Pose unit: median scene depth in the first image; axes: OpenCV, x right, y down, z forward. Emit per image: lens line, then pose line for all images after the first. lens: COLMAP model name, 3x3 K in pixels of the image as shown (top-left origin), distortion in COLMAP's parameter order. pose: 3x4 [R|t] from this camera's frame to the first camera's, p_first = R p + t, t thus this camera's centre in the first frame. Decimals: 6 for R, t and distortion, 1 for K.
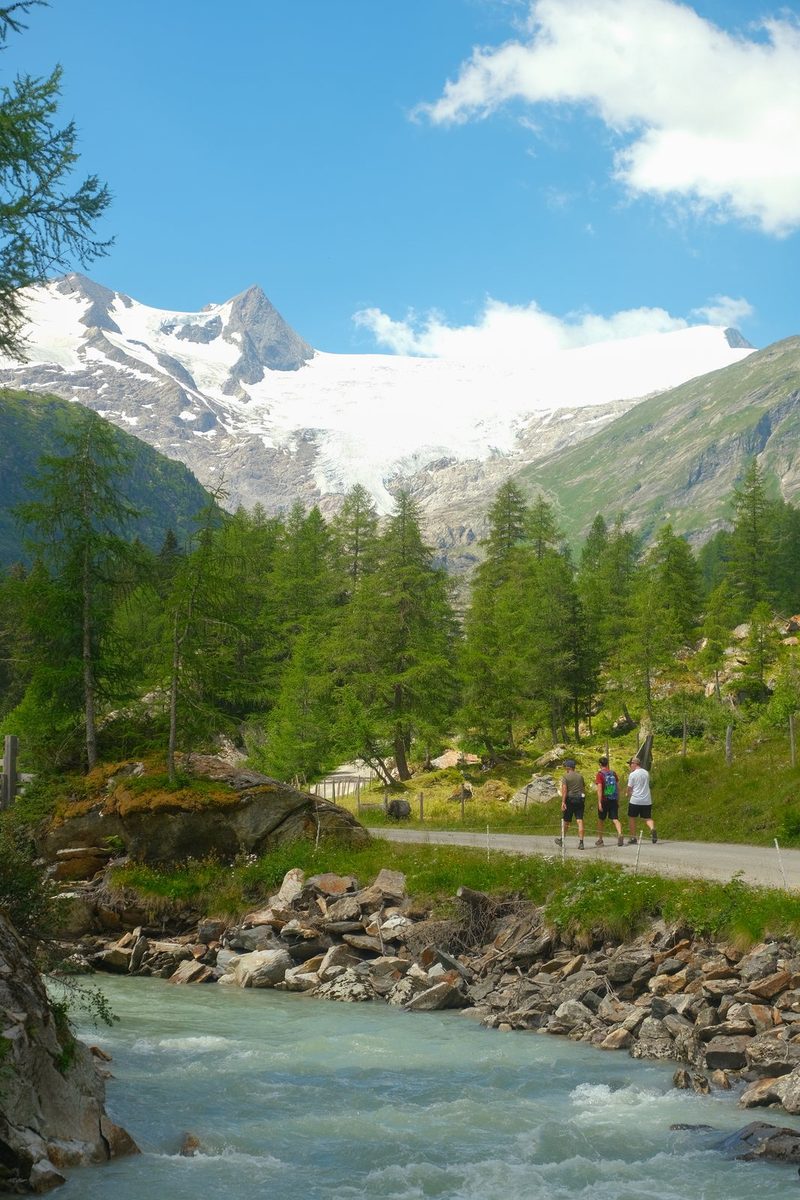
lens RADIAL K [[2197.1, 0, 399.3], [0, 2197.1, 598.9], [0, 0, 1]] dist [-0.087117, 0.000000]
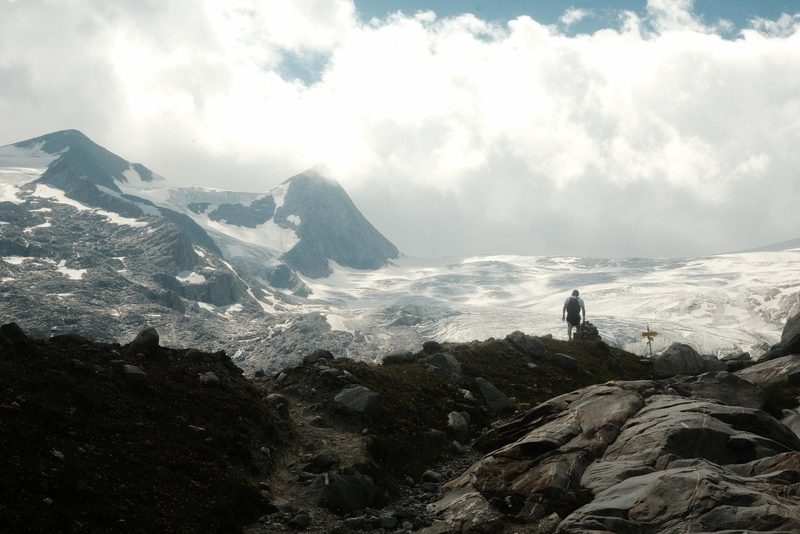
lens RADIAL K [[1464.8, 0, 401.3], [0, 1464.8, 264.1], [0, 0, 1]] dist [-0.087117, 0.000000]
pose [[0.999870, -0.004870, -0.015352, -0.038458], [0.001948, 0.982751, -0.184925, -0.019181], [0.015988, 0.184872, 0.982633, 0.648888]]
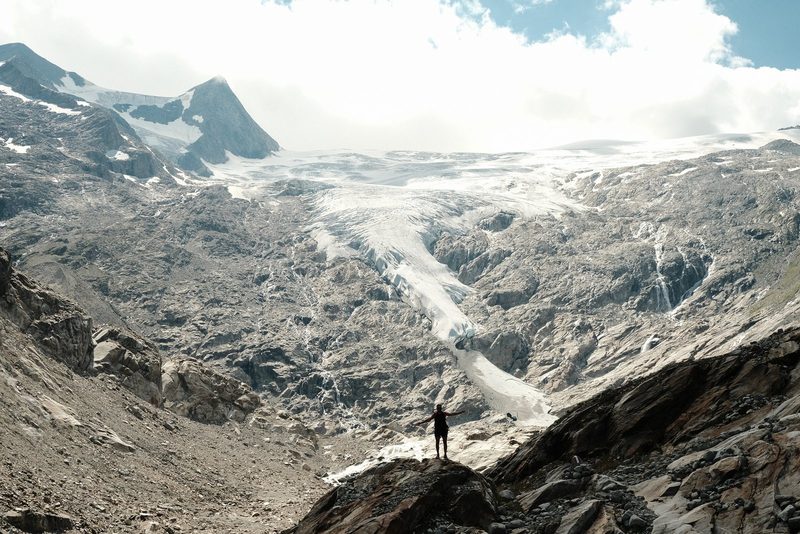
lens RADIAL K [[1073.3, 0, 399.3], [0, 1073.3, 264.5], [0, 0, 1]] dist [-0.050025, 0.000000]
pose [[0.994824, 0.000269, 0.101612, -0.043518], [0.009445, 0.995422, -0.095110, -0.017496], [-0.101172, 0.095577, 0.990267, 0.674515]]
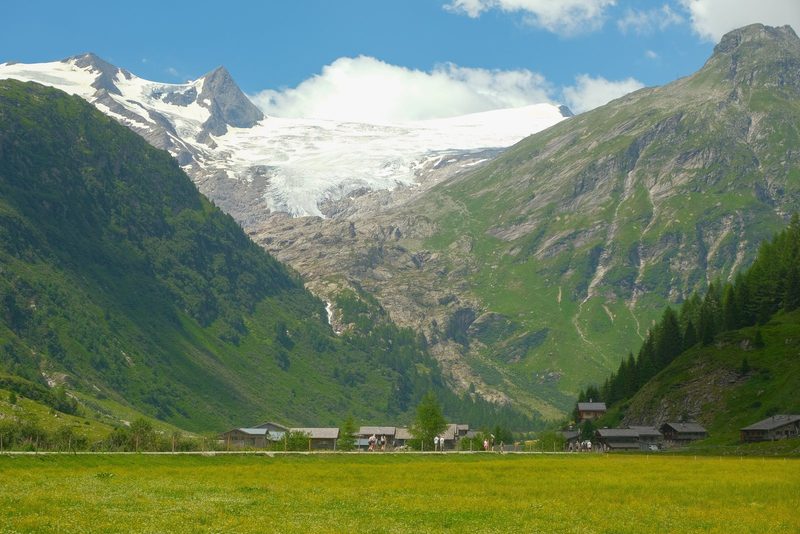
lens RADIAL K [[1464.8, 0, 374.0], [0, 1464.8, 286.7], [0, 0, 1]] dist [-0.087117, 0.000000]
pose [[0.998914, 0.014516, 0.044278, -0.011056], [-0.013922, 0.999810, -0.013677, 0.008092], [-0.044468, 0.013046, 0.998926, 0.106898]]
